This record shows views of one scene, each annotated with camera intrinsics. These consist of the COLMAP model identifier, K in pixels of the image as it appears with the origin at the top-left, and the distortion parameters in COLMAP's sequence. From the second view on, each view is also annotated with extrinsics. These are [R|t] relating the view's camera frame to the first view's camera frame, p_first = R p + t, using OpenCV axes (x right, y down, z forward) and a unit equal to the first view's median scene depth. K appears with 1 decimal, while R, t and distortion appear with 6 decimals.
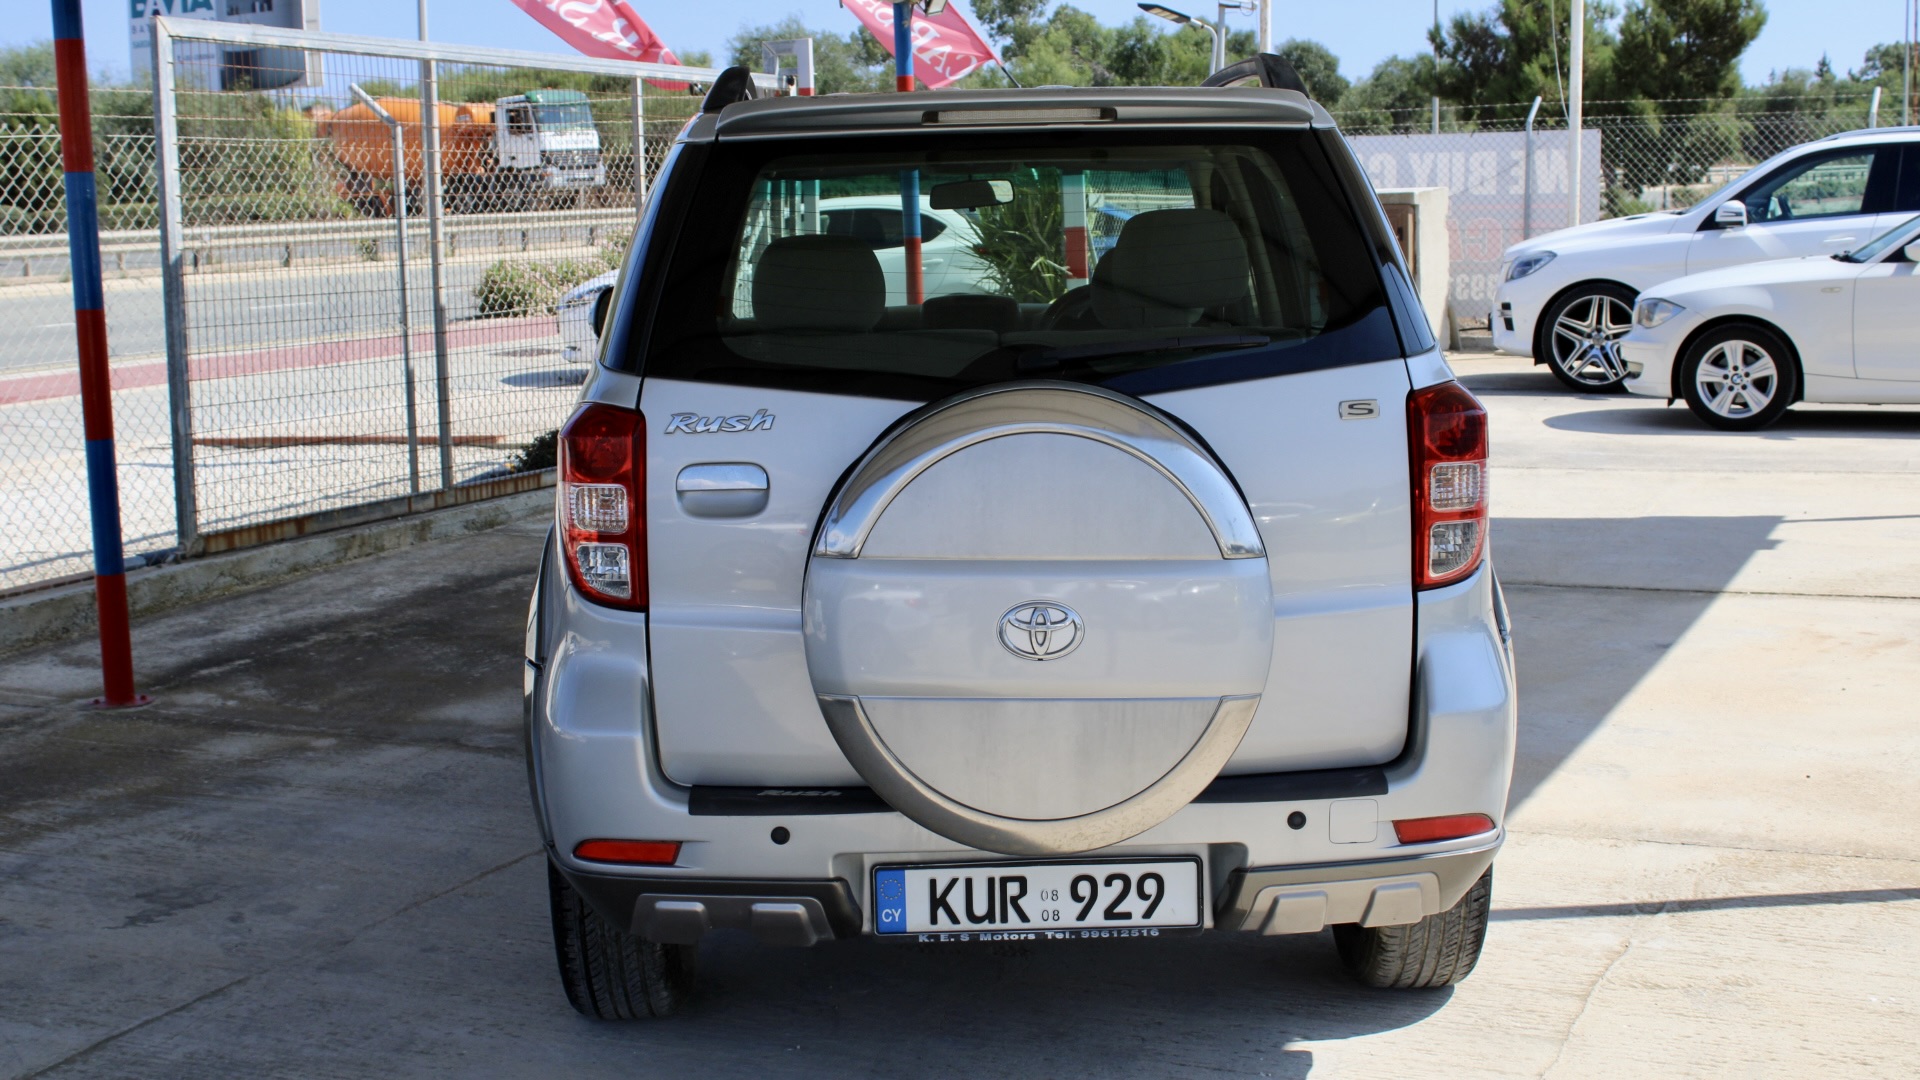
lens RADIAL K [[2433.5, 0, 960.0], [0, 2433.5, 540.0], [0, 0, 1]] dist [-0.043865, 0.054772]
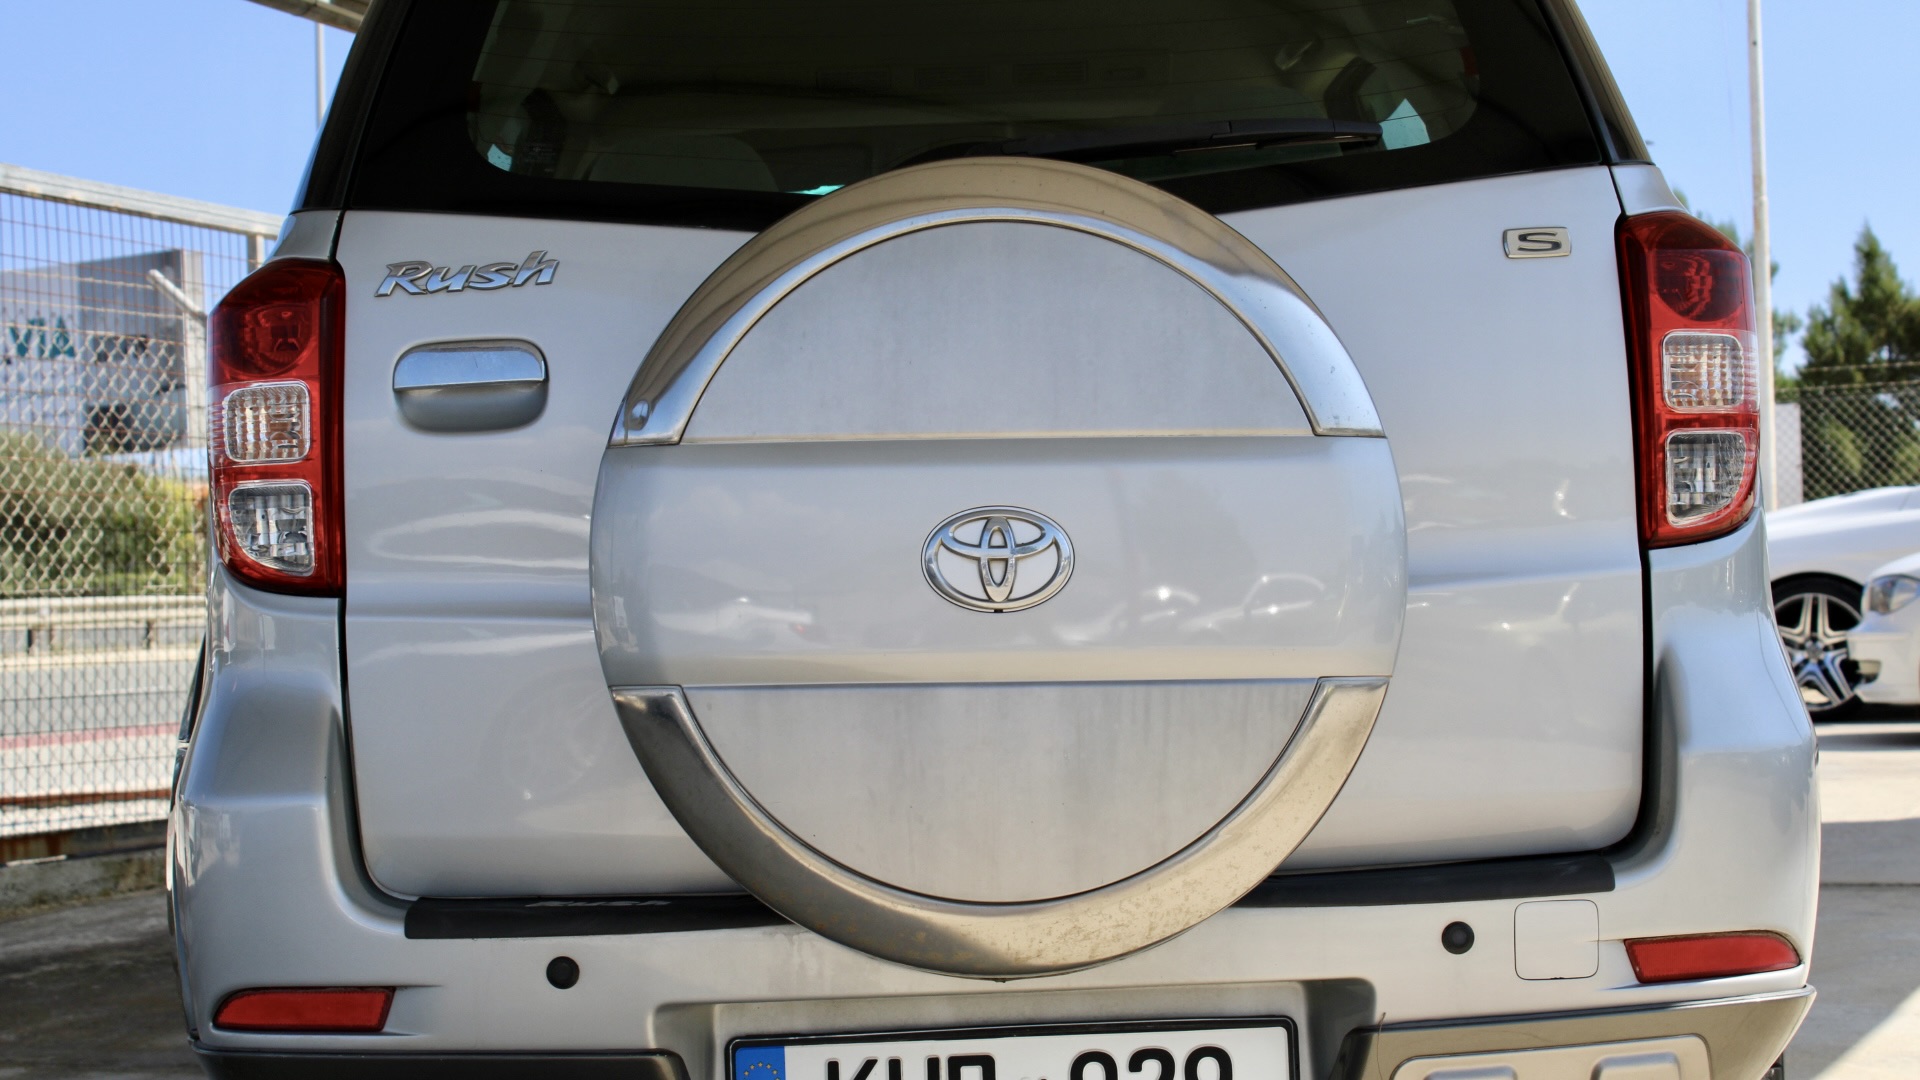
lens RADIAL K [[3024.1, 0, 960.0], [0, 3024.1, 540.0], [0, 0, 1]] dist [-0.043378, 0.267348]
pose [[0.999839, -0.013944, -0.011264, 0.029024], [0.012047, 0.988041, -0.153717, 0.127322], [0.013272, 0.153557, 0.988051, 0.268478]]
